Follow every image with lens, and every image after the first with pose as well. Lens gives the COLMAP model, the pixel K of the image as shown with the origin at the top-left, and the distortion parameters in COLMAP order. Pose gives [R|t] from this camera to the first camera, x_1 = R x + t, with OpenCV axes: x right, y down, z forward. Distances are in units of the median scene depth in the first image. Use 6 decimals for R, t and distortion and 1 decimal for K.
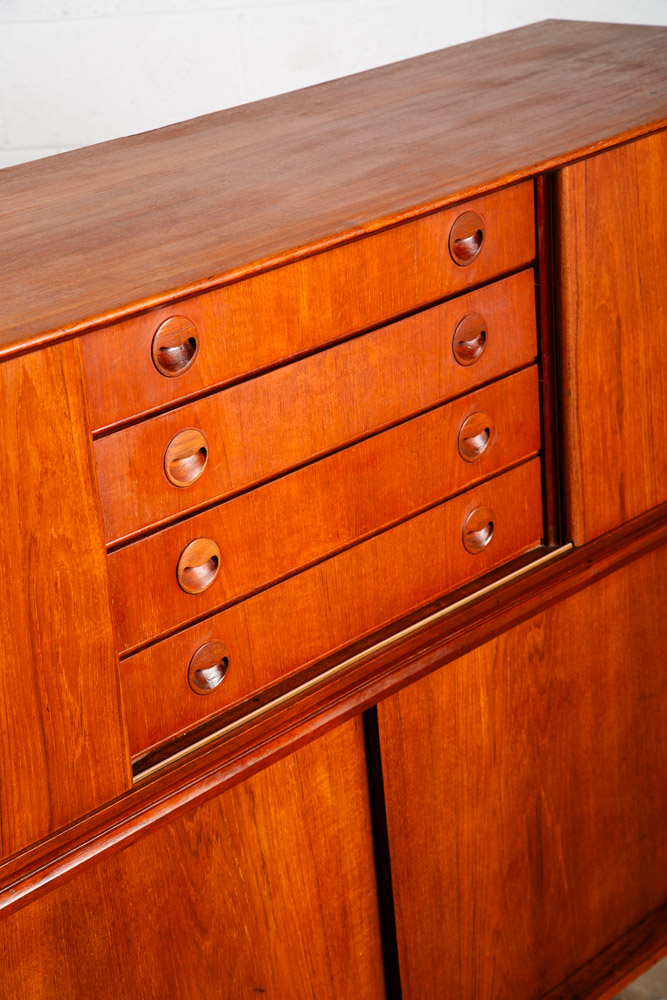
lens RADIAL K [[2060.7, 0, 334.4], [0, 2060.7, 501.8], [0, 0, 1]] dist [0.302166, 0.000000]
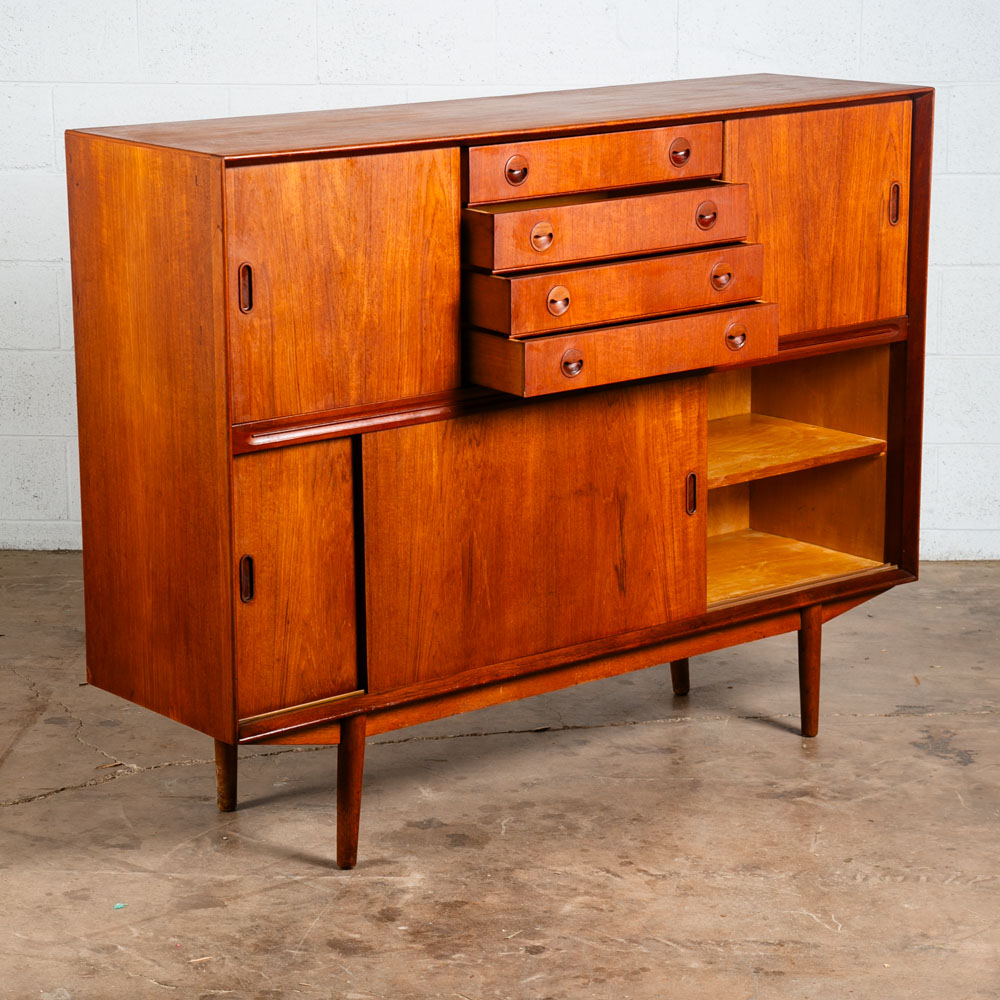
lens RADIAL K [[2916.3, 0, 502.7], [0, 2916.3, 532.6], [0, 0, 1]] dist [0.233864, 0.000000]
pose [[0.991268, 0.092682, -0.093797, 0.187515], [-0.105152, 0.984812, -0.138159, 0.565928], [0.079568, 0.146816, 0.985958, -1.491461]]
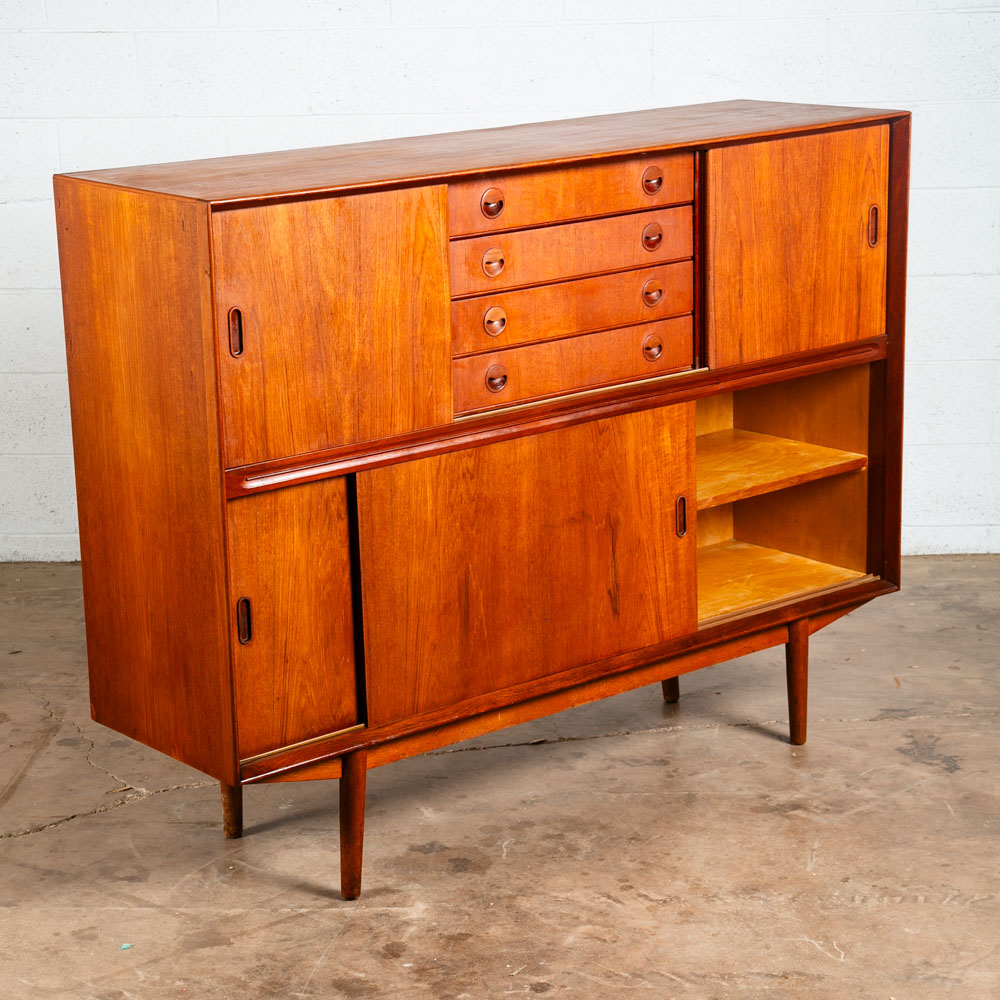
lens RADIAL K [[2500.1, 0, 498.5], [0, 2500.1, 548.7], [0, 0, 1]] dist [0.190206, 0.000000]
pose [[0.993360, 0.074228, -0.087899, 0.144006], [-0.083911, 0.990143, -0.112144, 0.453083], [0.078708, 0.118775, 0.989797, -1.181284]]
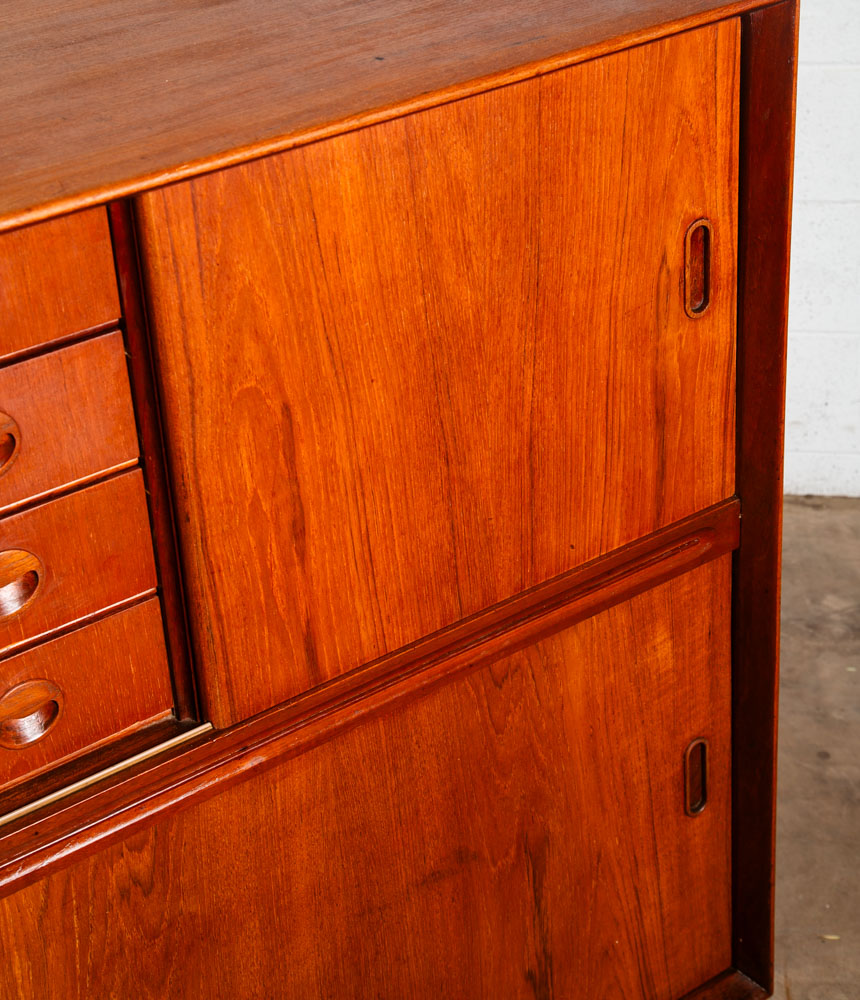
lens RADIAL K [[1988.6, 0, 484.1], [0, 1988.6, 303.2], [0, 0, 1]] dist [0.127370, 0.000000]
pose [[0.984071, 0.107640, -0.141487, 0.290509], [-0.095507, 0.991358, 0.089927, -0.186896], [0.149944, -0.074981, 0.985847, 0.420307]]
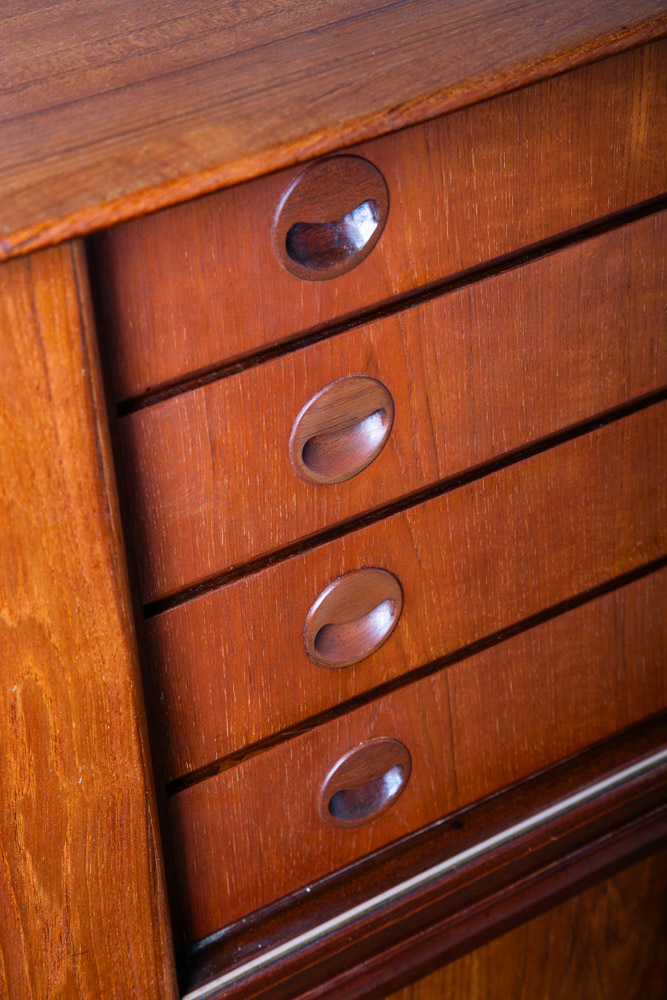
lens RADIAL K [[2177.6, 0, 330.9], [0, 2177.6, 501.4], [0, 0, 1]] dist [0.469536, 0.000000]
pose [[0.971161, 0.154213, -0.181838, 0.020038], [-0.105839, 0.962238, 0.250791, -0.116756], [0.213647, -0.224312, 0.950810, 0.431914]]
